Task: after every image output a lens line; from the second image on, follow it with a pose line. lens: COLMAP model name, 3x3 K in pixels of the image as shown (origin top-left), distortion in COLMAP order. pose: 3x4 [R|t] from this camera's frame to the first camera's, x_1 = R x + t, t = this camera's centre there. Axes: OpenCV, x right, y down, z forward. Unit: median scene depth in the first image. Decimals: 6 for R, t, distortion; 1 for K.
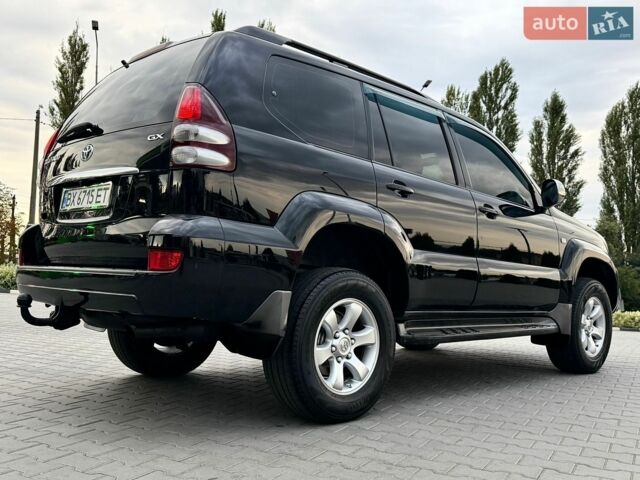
lens RADIAL K [[632.8, 0, 320.0], [0, 632.8, 240.0], [0, 0, 1]] dist [0.150901, -0.319148]
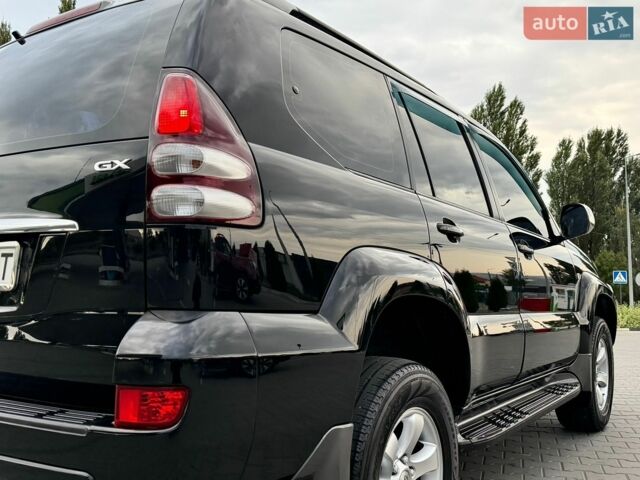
lens RADIAL K [[647.8, 0, 318.3], [0, 647.8, 241.4], [0, 0, 1]] dist [0.165856, -0.352974]
pose [[0.979602, -0.026379, 0.199211, -0.172638], [0.026536, 0.999646, 0.001883, -0.080913], [-0.199190, 0.003442, 0.979955, 0.364477]]
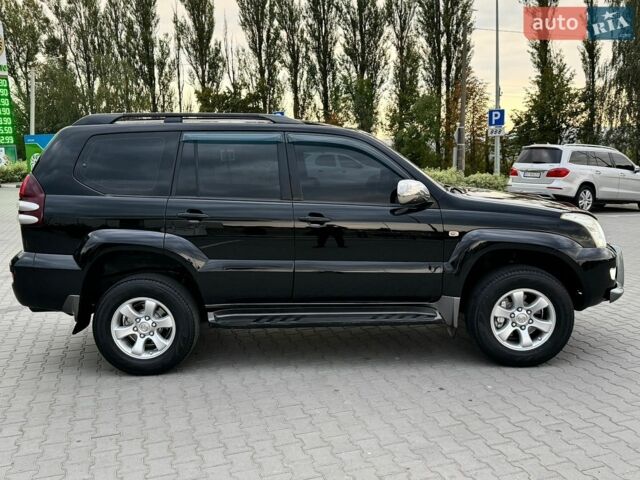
lens RADIAL K [[632.8, 0, 320.0], [0, 632.8, 240.0], [0, 0, 1]] dist [0.150901, -0.319148]
pose [[0.713708, 0.052403, -0.698481, 1.375275], [0.082602, 0.983942, 0.158222, -0.241282], [0.695556, -0.170620, 0.697919, 0.267499]]
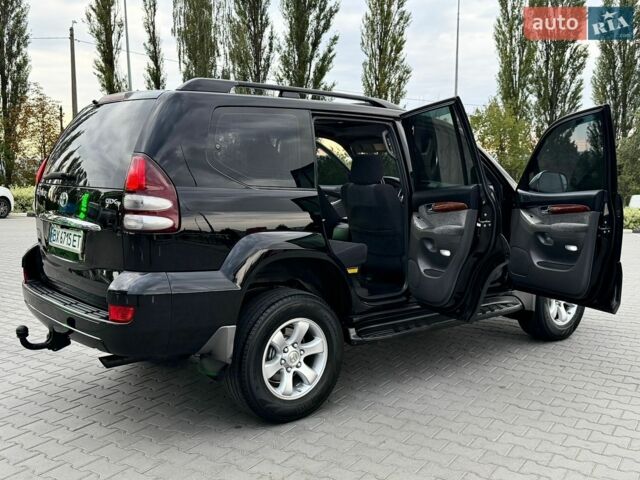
lens RADIAL K [[647.8, 0, 318.3], [0, 647.8, 241.4], [0, 0, 1]] dist [0.165856, -0.352974]
pose [[0.995714, -0.022843, -0.089622, 0.195408], [0.037024, 0.986435, 0.159920, -0.232632], [0.084753, -0.162553, 0.983053, -0.134365]]
